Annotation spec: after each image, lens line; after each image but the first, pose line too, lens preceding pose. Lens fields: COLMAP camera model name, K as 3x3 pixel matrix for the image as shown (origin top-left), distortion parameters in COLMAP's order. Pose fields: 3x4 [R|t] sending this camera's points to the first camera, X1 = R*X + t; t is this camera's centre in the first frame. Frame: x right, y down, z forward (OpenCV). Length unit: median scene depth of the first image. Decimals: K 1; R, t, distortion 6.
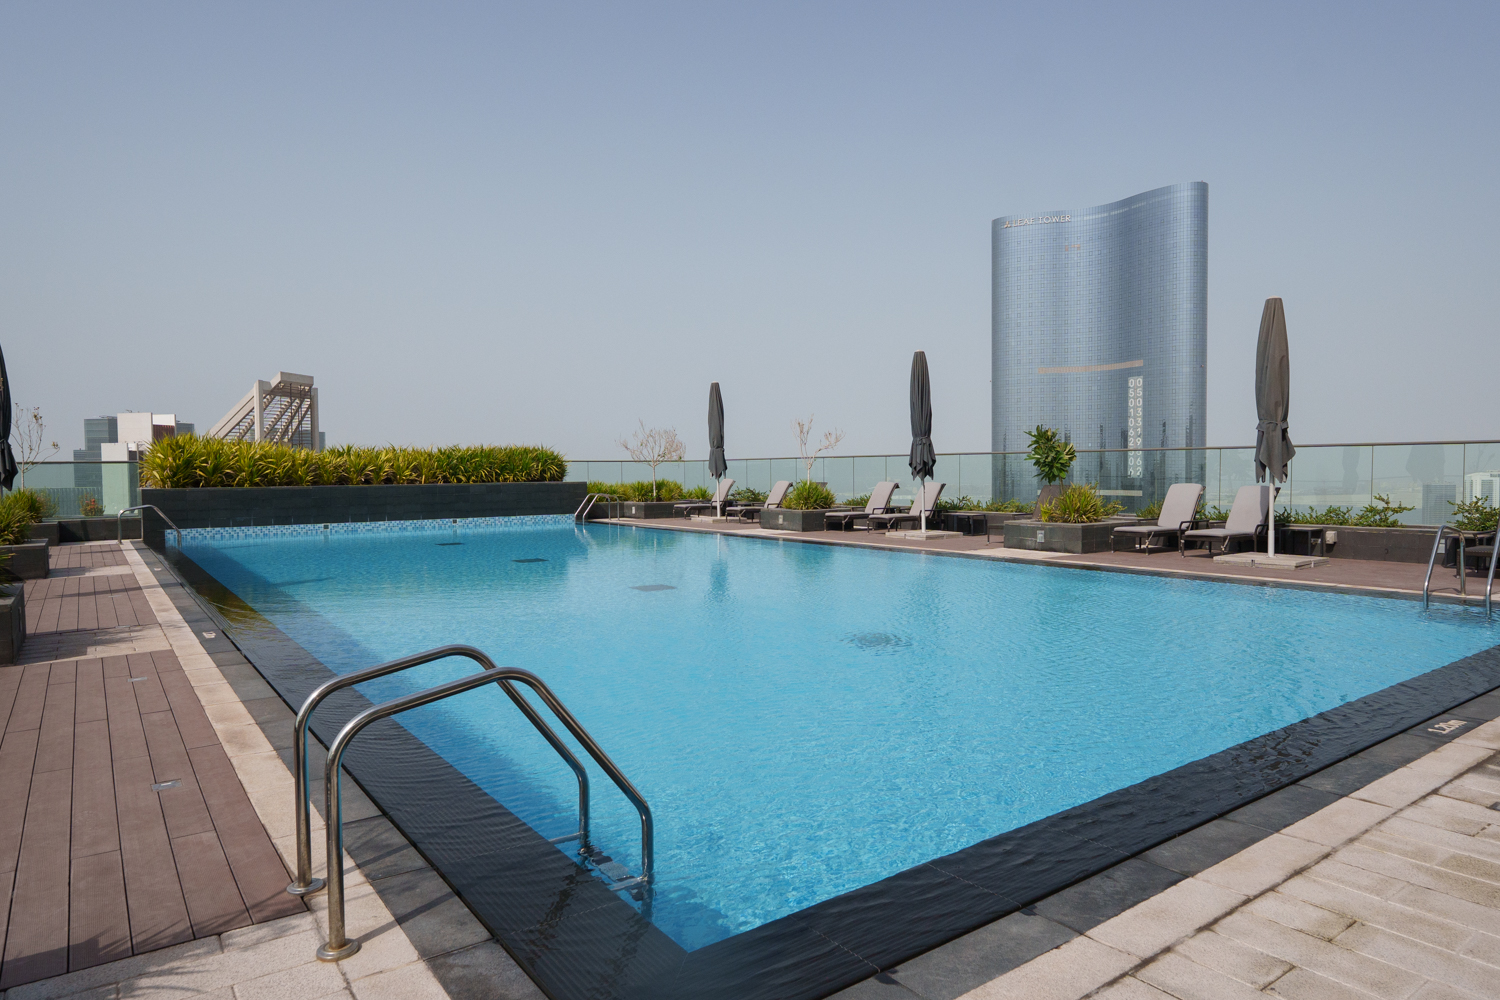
lens RADIAL K [[914.3, 0, 759.9], [0, 914.3, 496.5], [0, 0, 1]] dist [-0.003331, 0.000470]
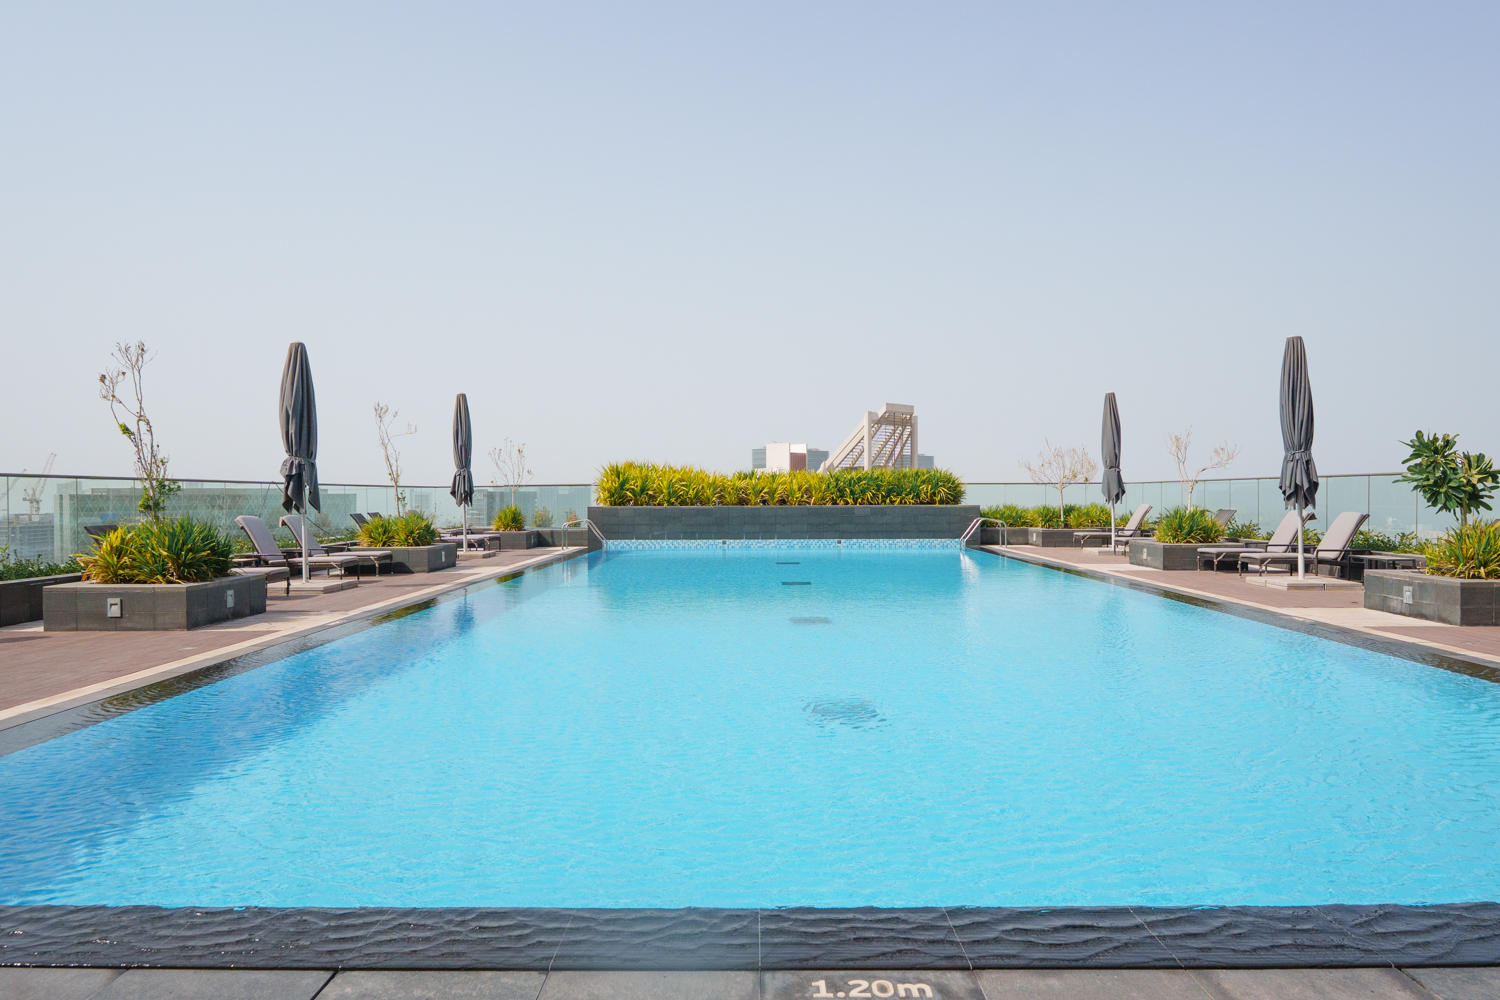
lens RADIAL K [[914.3, 0, 755.3], [0, 914.3, 502.3], [0, 0, 1]] dist [-0.003331, 0.000470]
pose [[0.810598, 0.010798, -0.585504, 0.198278], [-0.020739, 0.999732, -0.010275, -0.005079], [0.585236, 0.020471, 0.810604, 0.107861]]
